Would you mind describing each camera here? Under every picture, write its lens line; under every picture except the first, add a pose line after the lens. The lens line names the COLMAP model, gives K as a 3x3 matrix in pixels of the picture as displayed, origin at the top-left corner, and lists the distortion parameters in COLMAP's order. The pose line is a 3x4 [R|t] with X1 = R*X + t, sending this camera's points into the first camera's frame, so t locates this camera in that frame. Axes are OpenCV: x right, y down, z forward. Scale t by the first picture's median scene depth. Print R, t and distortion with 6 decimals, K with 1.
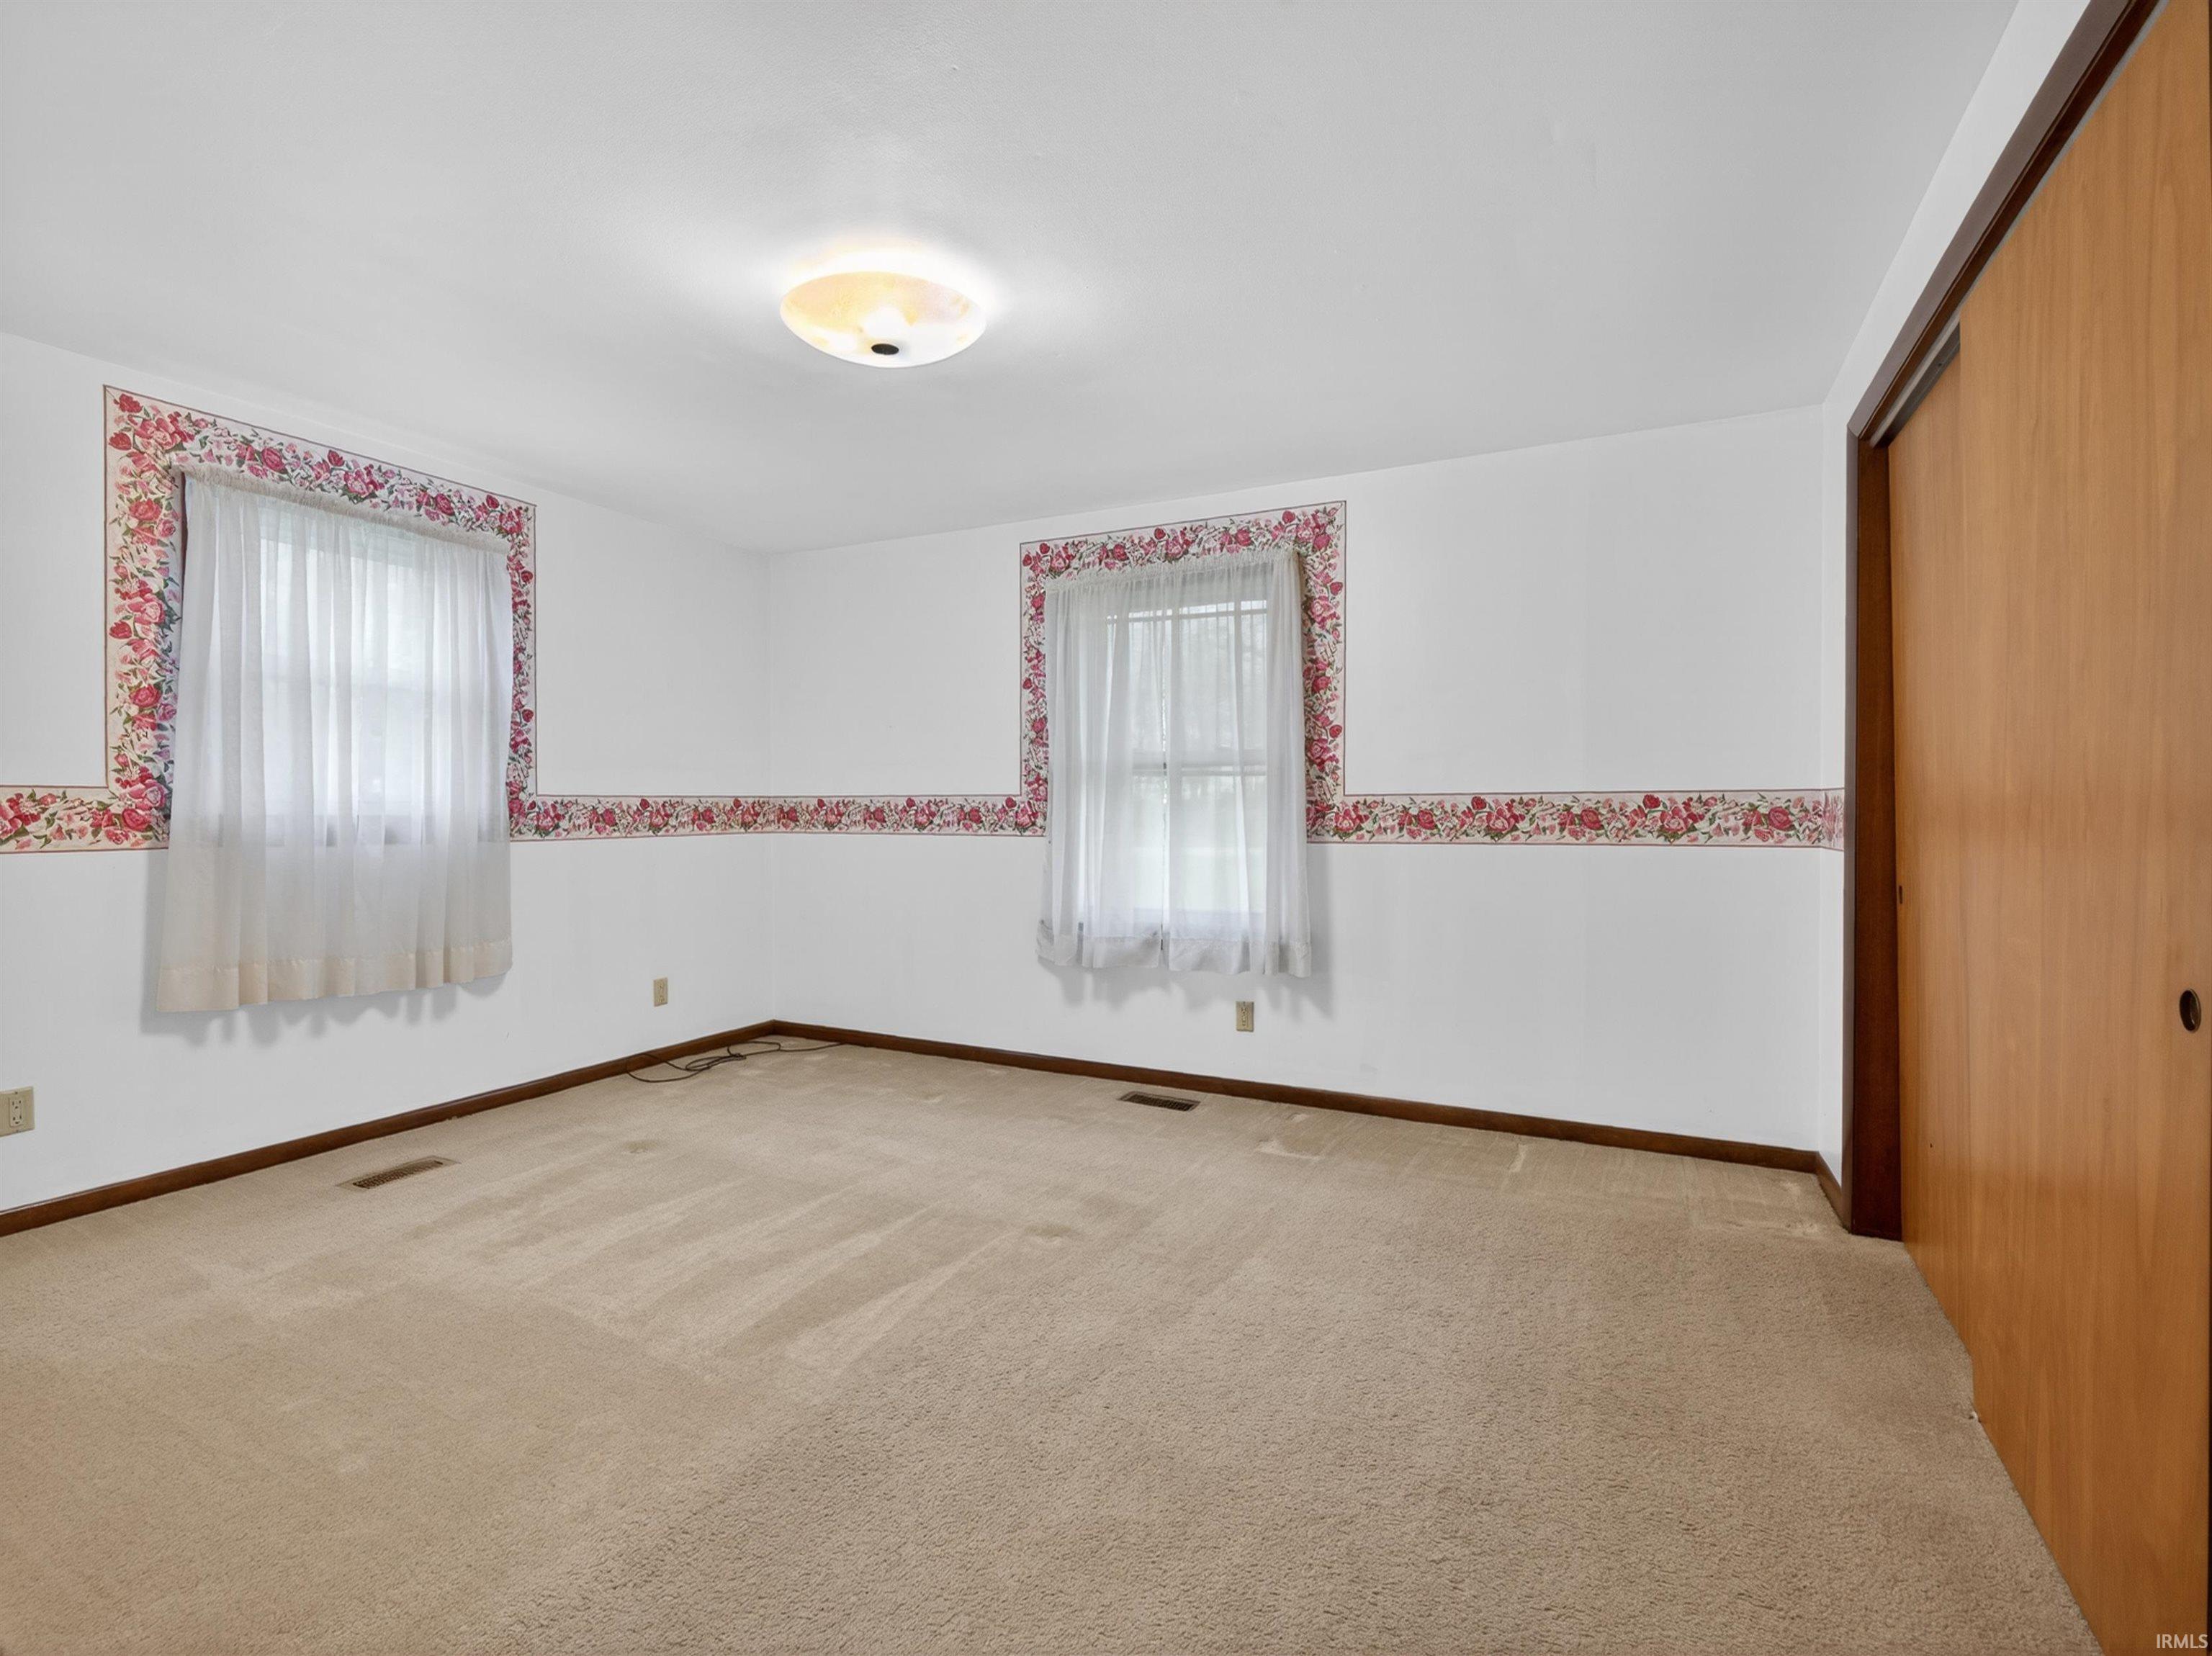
lens RADIAL K [[1050.6, 0, 1101.3], [0, 1050.6, 833.5], [0, 0, 1]] dist [0.002765, -0.003548]
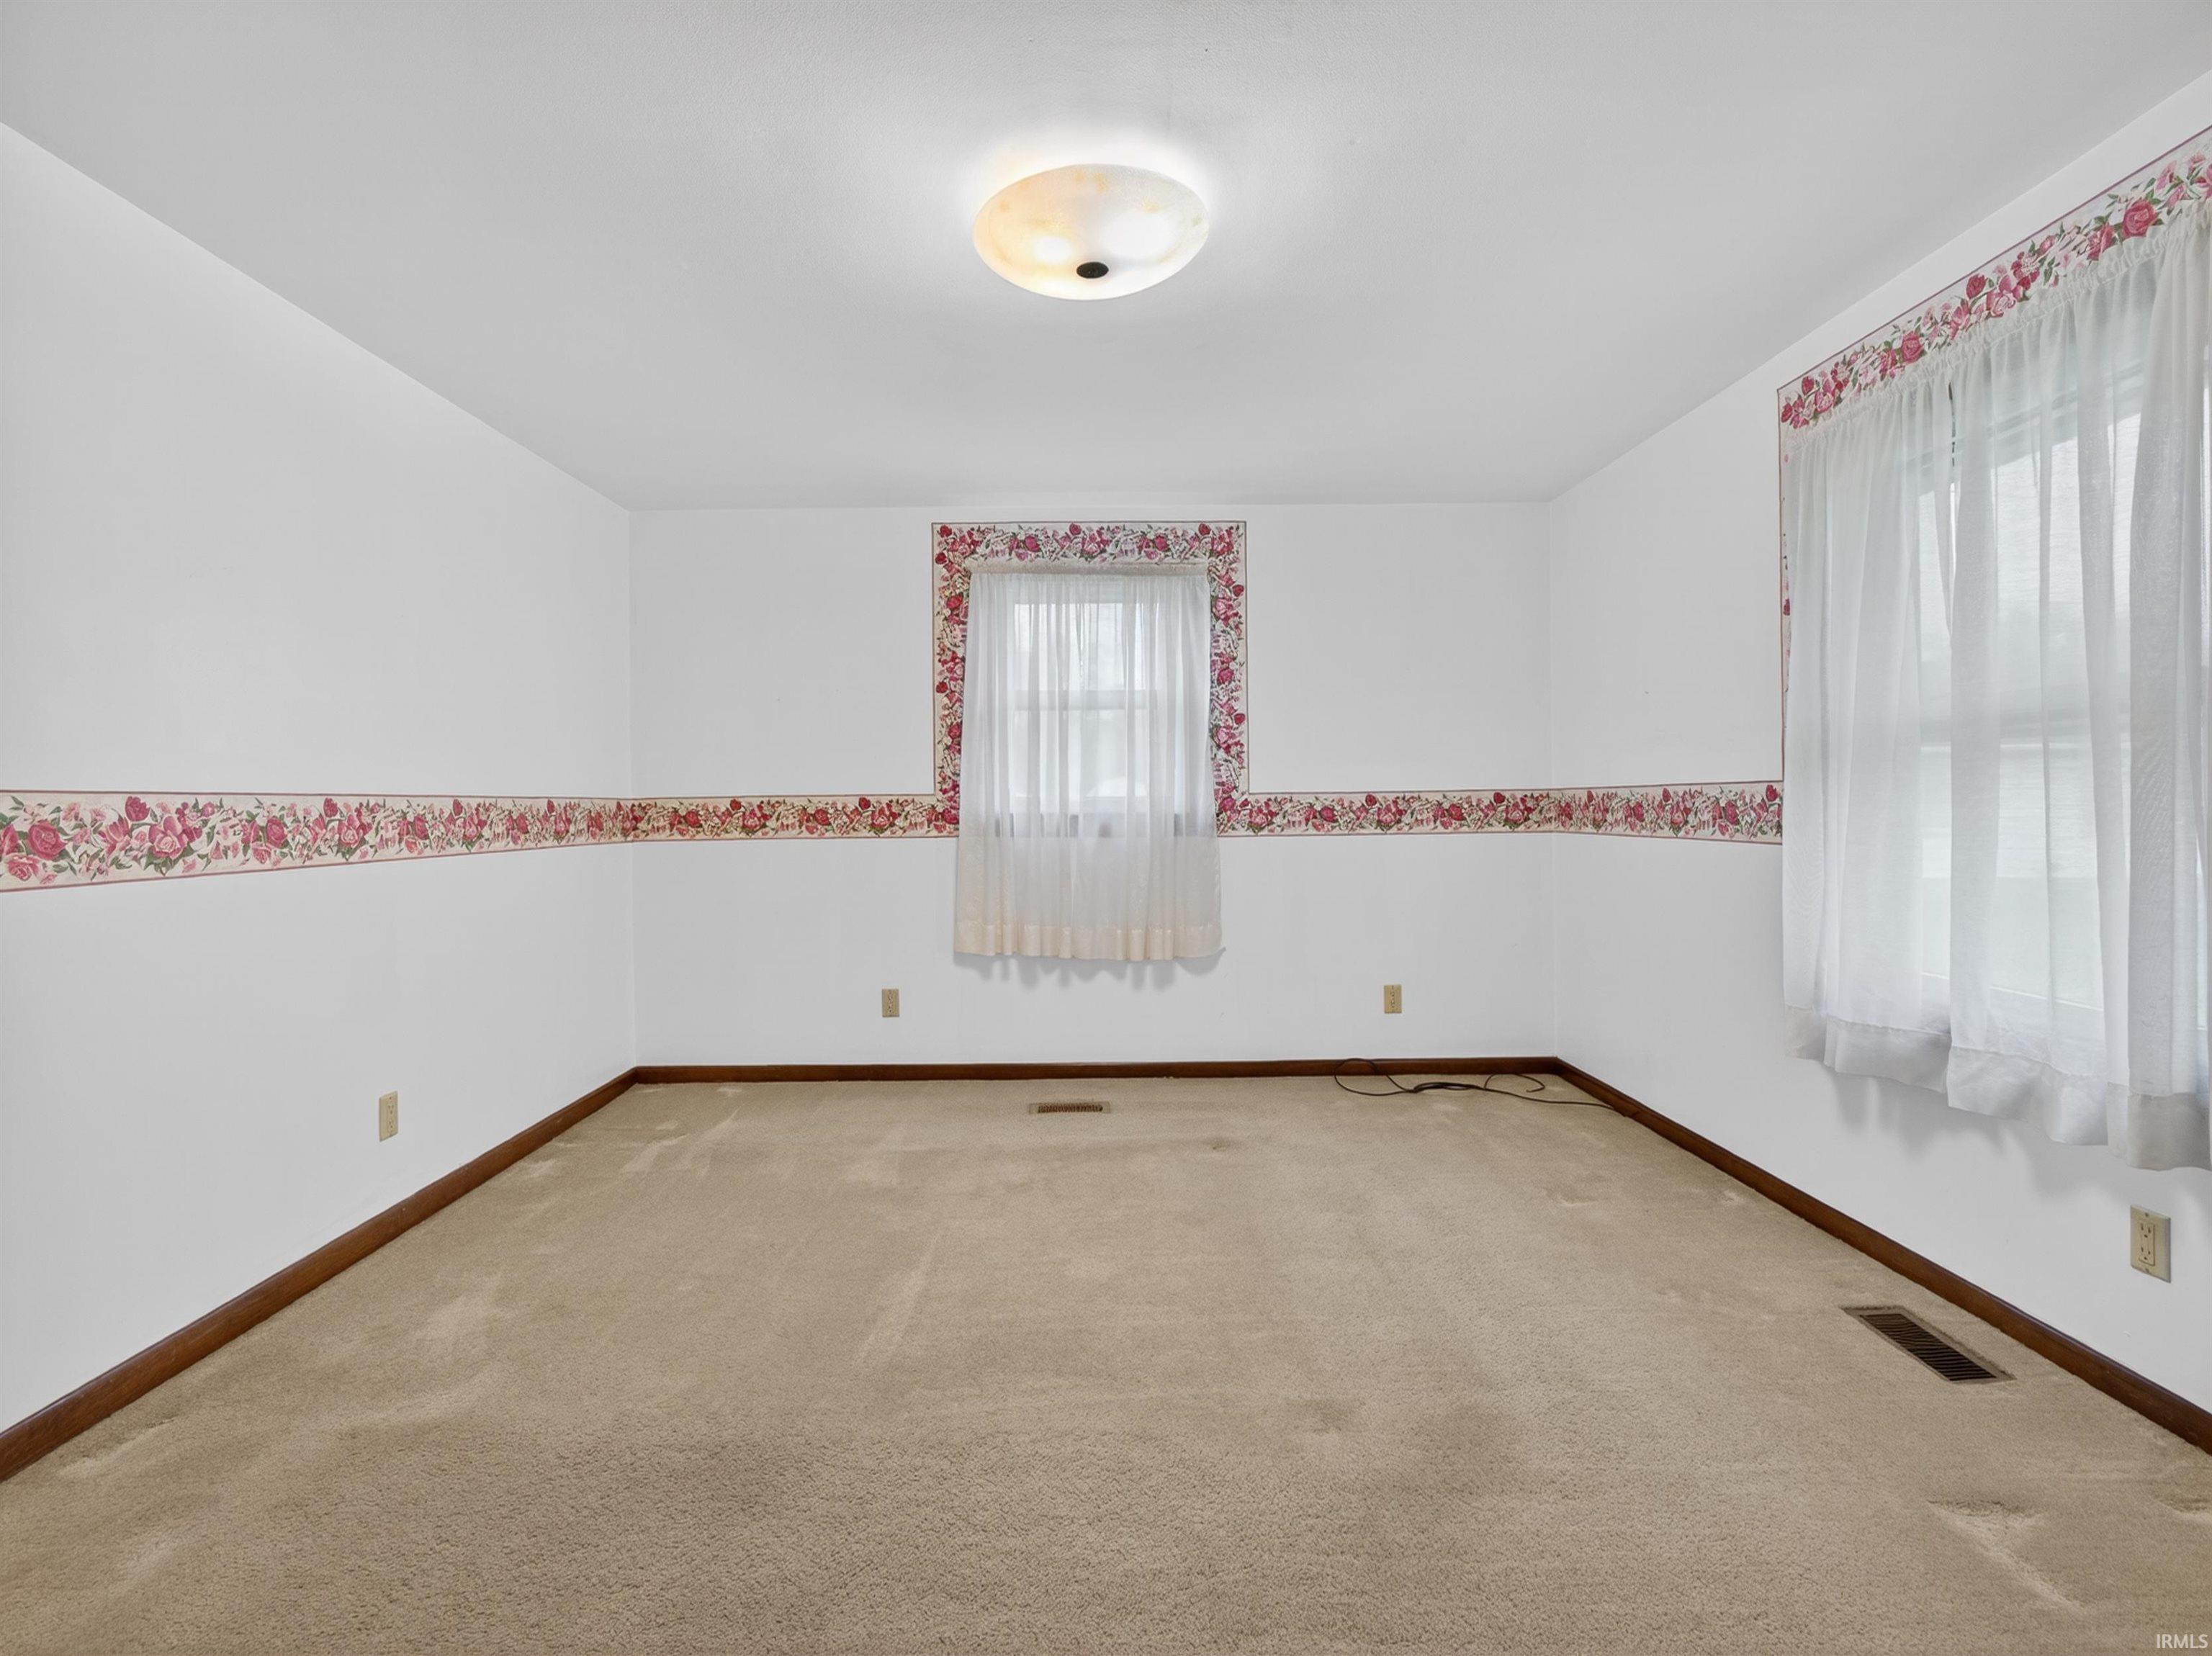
lens RADIAL K [[1055.3, 0, 1101.7], [0, 1055.3, 820.0], [0, 0, 1]] dist [-0.001995, 0.000883]
pose [[0.460256, 0.006500, -0.887762, 0.385345], [-0.012058, 0.999927, 0.001070, -0.010163], [0.887704, 0.010213, 0.460301, 0.423597]]
